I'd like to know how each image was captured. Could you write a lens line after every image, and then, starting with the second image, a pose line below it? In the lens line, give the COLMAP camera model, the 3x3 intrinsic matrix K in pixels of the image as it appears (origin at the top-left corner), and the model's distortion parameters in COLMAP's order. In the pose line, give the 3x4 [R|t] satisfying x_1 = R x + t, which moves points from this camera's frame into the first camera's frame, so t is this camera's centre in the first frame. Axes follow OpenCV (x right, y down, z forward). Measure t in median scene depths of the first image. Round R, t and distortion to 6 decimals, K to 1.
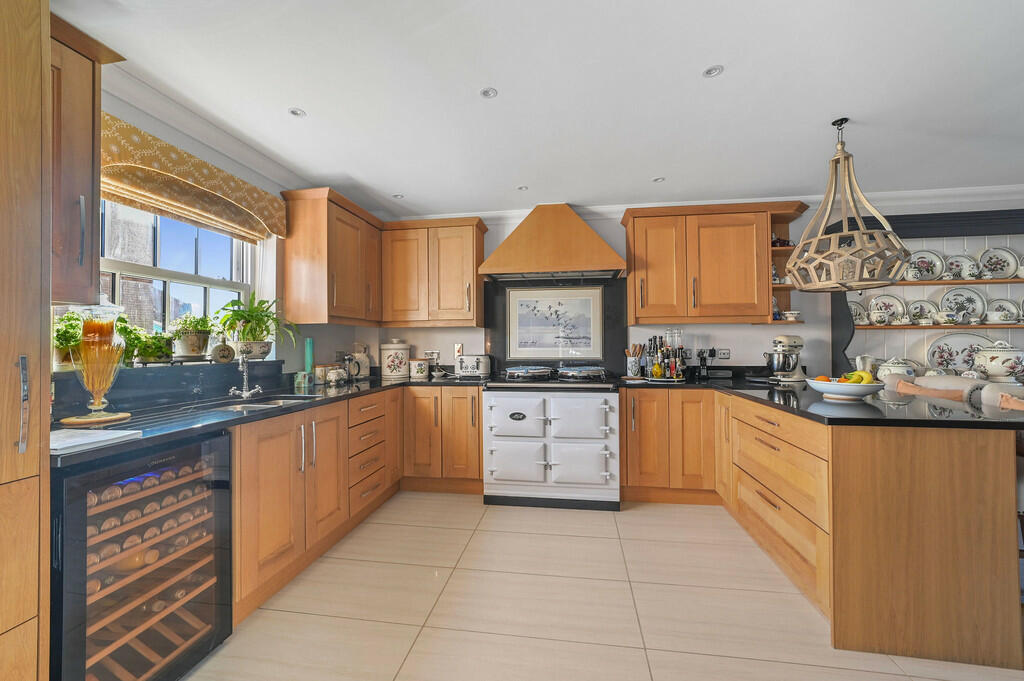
lens RADIAL K [[400.3, 0, 511.9], [0, 400.3, 344.8], [0, 0, 1]] dist [-0.016914, 0.006185]
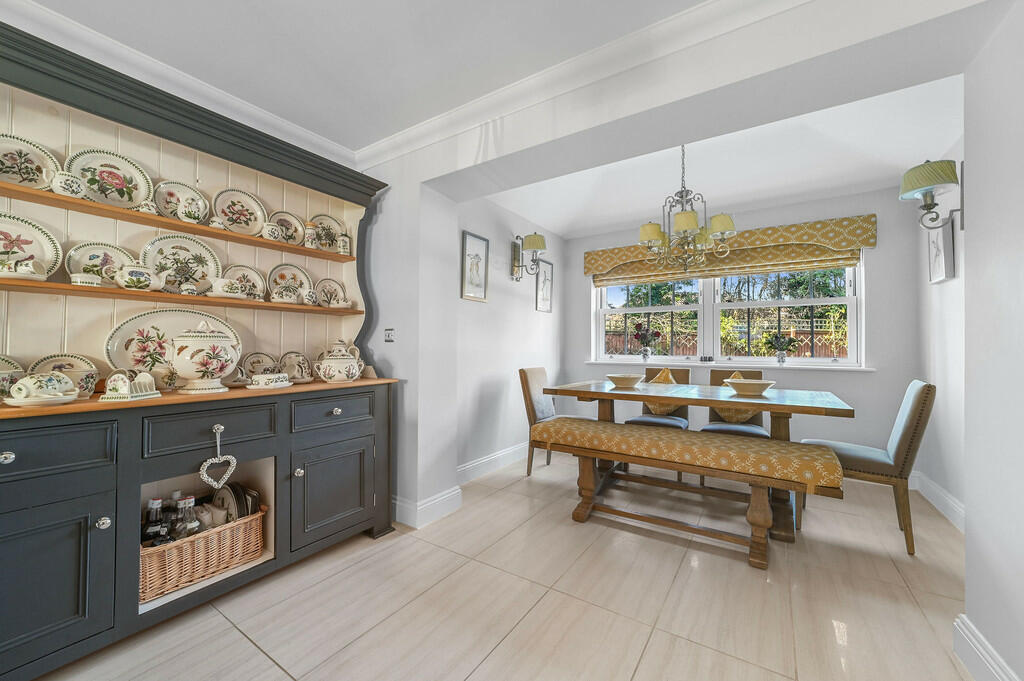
lens RADIAL K [[400.3, 0, 511.7], [0, 400.3, 342.9], [0, 0, 1]] dist [-0.016914, 0.006185]
pose [[0.421736, 0.015322, 0.906589, 0.792341], [-0.005606, 0.999882, -0.014291, 0.026524], [-0.906701, 0.000945, 0.421772, 0.279211]]
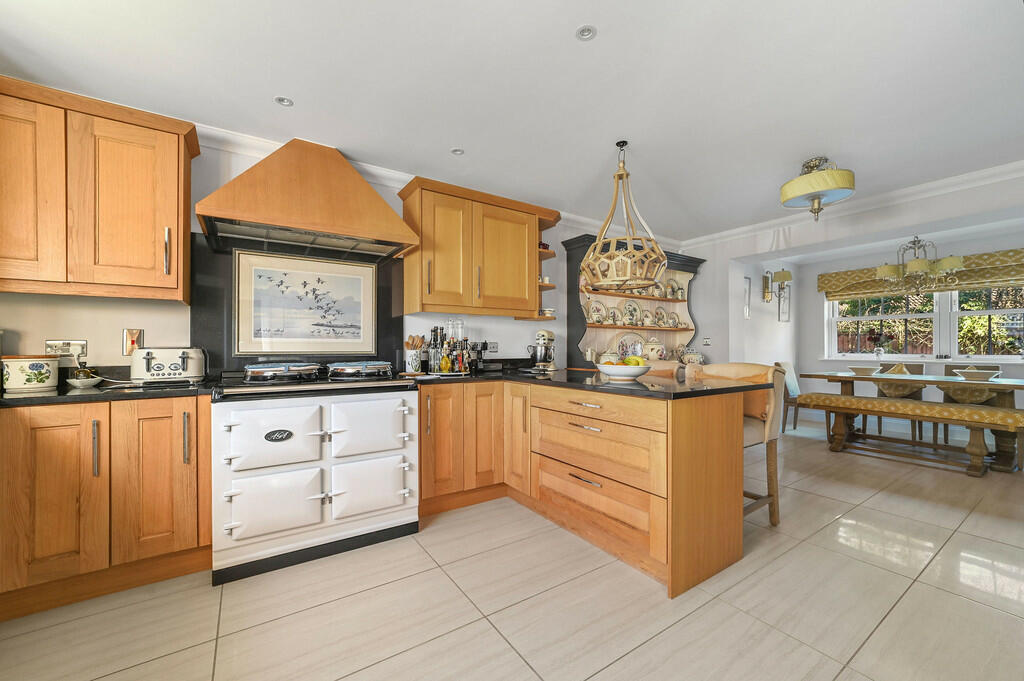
lens RADIAL K [[400.3, 0, 509.6], [0, 400.3, 347.4], [0, 0, 1]] dist [-0.016914, 0.006185]
pose [[0.744015, 0.005146, 0.668144, -0.135333], [-0.002761, 0.999985, -0.004627, 0.031003], [-0.668158, 0.001598, 0.744018, 0.230726]]
